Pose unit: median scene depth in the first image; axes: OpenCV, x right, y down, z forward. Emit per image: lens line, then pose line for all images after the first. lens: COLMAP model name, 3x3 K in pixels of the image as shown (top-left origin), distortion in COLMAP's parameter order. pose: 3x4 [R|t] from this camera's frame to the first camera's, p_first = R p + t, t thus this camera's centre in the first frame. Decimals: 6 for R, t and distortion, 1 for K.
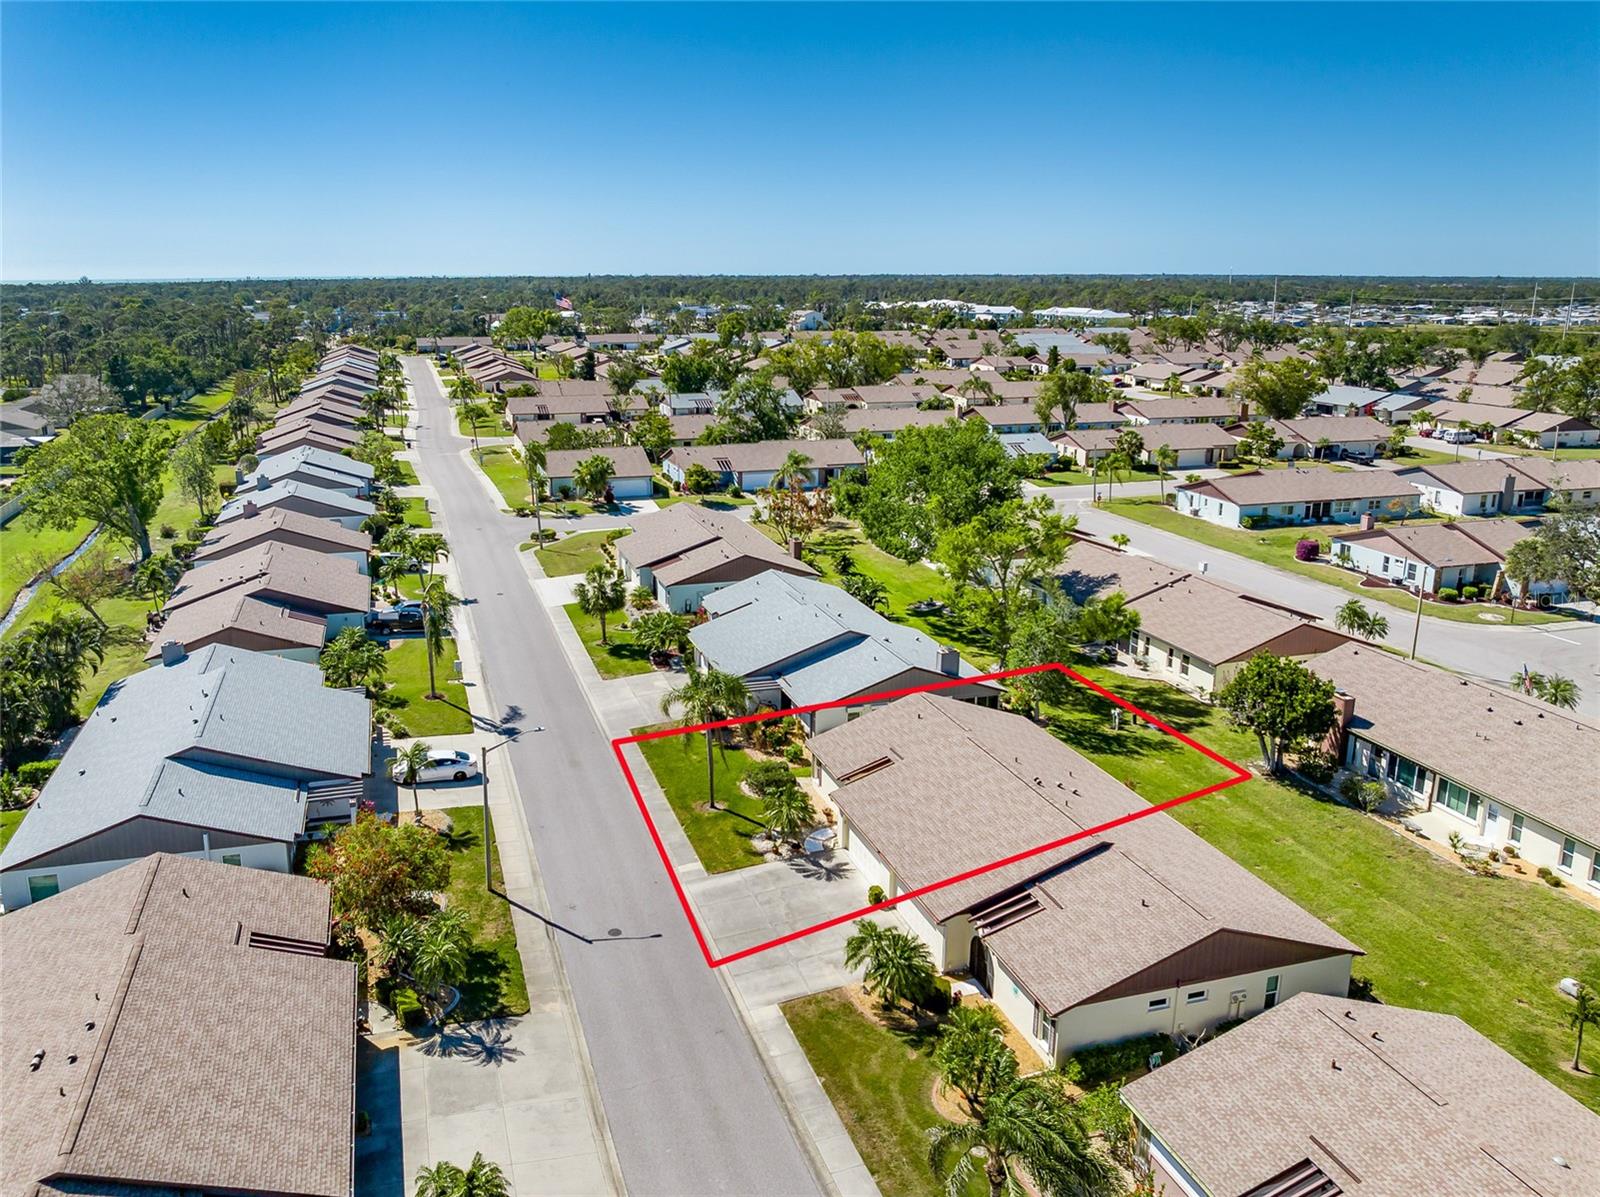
lens RADIAL K [[1136.0, 0, 796.3], [0, 1136.0, 598.6], [0, 0, 1]] dist [-0.031007, -0.004877]
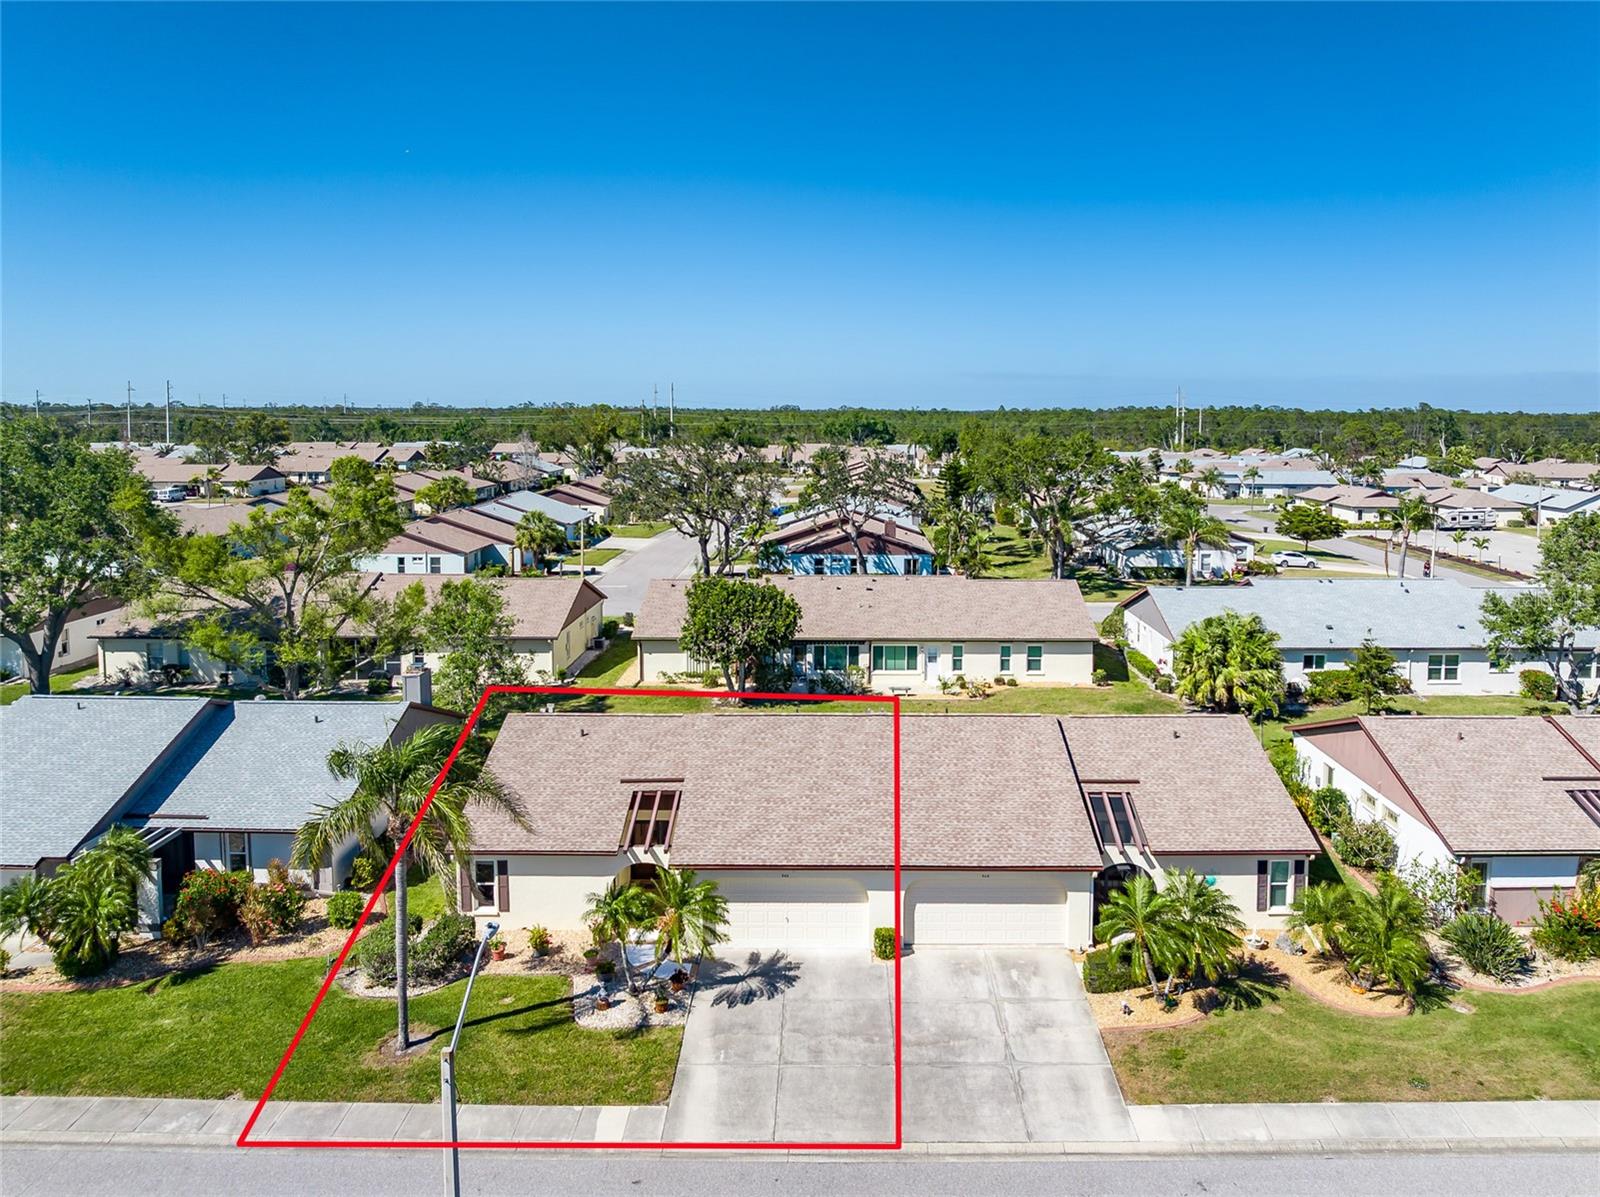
lens RADIAL K [[1136.0, 0, 799.9], [0, 1136.0, 595.1], [0, 0, 1]] dist [-0.031007, -0.004877]
pose [[0.331532, -0.160907, 0.929621, -0.423823], [0.261300, 0.962463, 0.073404, 0.018035], [-0.906537, 0.218574, 0.361132, 0.667379]]
